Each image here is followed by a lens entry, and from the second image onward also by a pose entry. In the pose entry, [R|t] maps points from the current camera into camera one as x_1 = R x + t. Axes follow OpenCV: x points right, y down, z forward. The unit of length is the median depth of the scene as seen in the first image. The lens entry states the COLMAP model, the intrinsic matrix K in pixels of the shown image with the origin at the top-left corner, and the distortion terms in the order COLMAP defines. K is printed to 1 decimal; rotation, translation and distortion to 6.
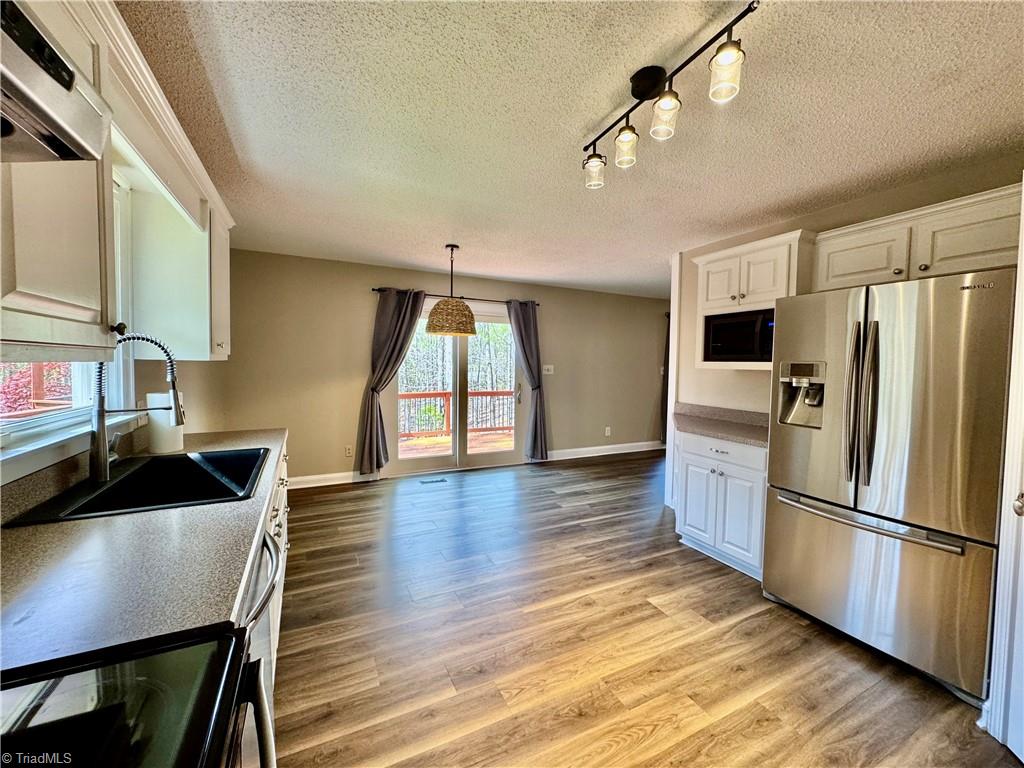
lens RADIAL K [[412.3, 0, 511.6], [0, 412.3, 380.6], [0, 0, 1]] dist [-0.002009, 0.000203]
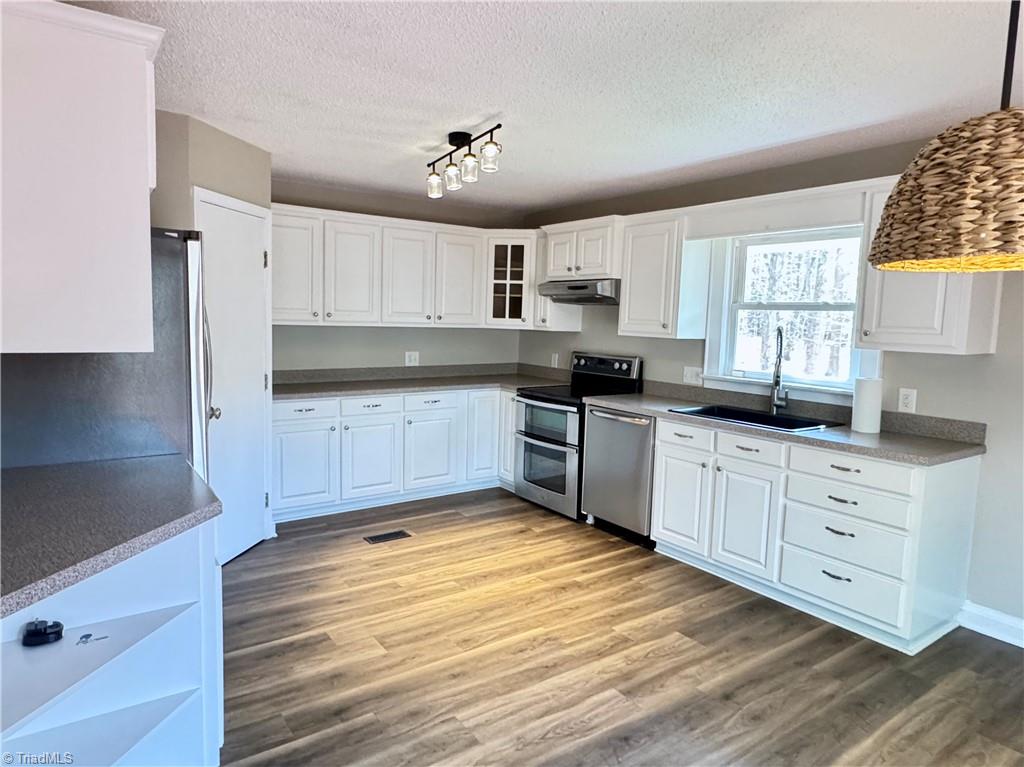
lens RADIAL K [[605.2, 0, 510.0], [0, 605.2, 382.0], [0, 0, 1]] dist [0.000493, 0.000103]
pose [[-0.987563, -0.028468, -0.154627, 0.303824], [-0.050856, 0.988441, 0.142824, -0.124380], [0.148774, 0.148911, -0.977595, 2.115680]]
